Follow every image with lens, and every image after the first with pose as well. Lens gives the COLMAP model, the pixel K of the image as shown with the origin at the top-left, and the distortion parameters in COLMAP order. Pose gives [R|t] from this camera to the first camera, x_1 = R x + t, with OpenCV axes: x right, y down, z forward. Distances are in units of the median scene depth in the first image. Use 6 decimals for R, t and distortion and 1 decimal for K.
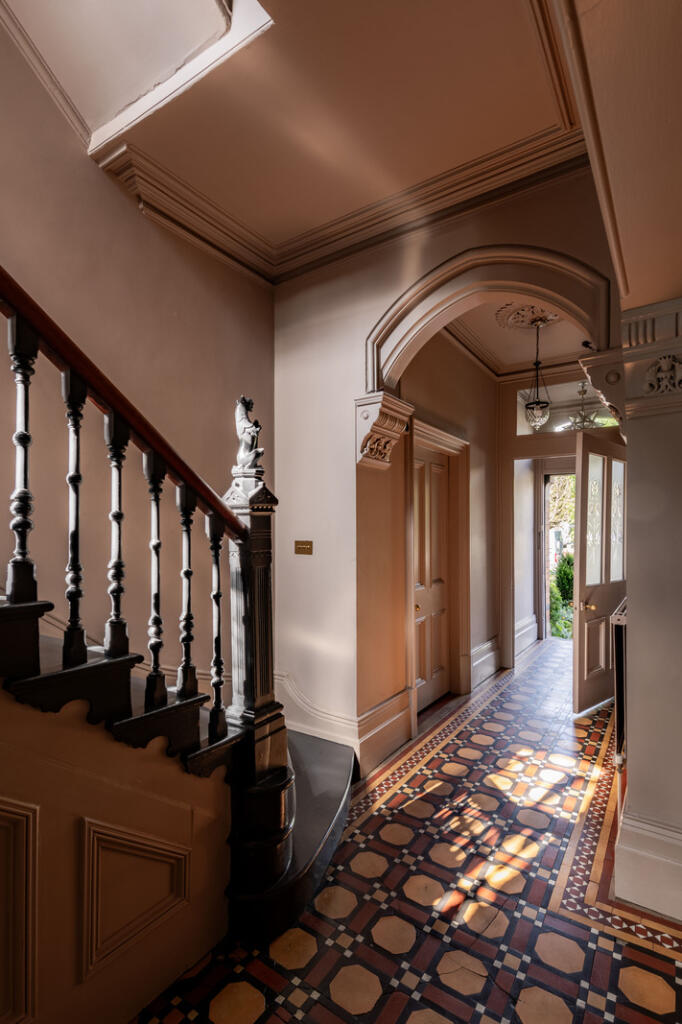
lens RADIAL K [[482.9, 0, 342.8], [0, 482.9, 539.9], [0, 0, 1]] dist [-0.001543, -0.000900]
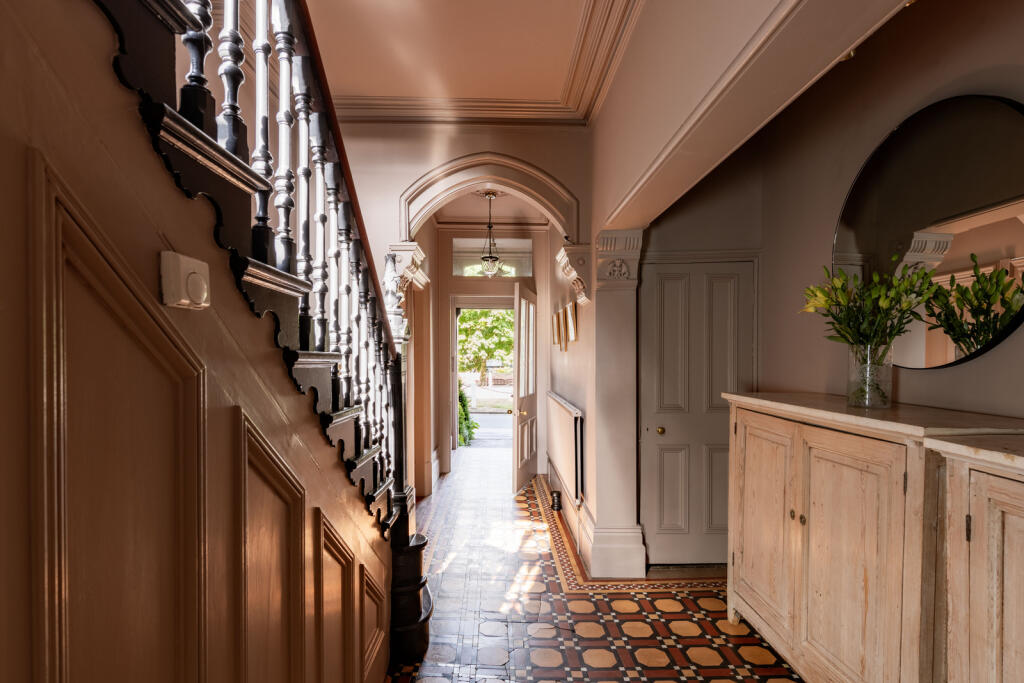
lens RADIAL K [[482.9, 0, 512.1], [0, 482.9, 358.5], [0, 0, 1]] dist [-0.001543, -0.000900]
pose [[0.833380, 0.001101, 0.552699, -0.516198], [0.005327, 0.999936, -0.010024, 0.003026], [-0.552674, 0.011298, 0.833321, -0.212676]]
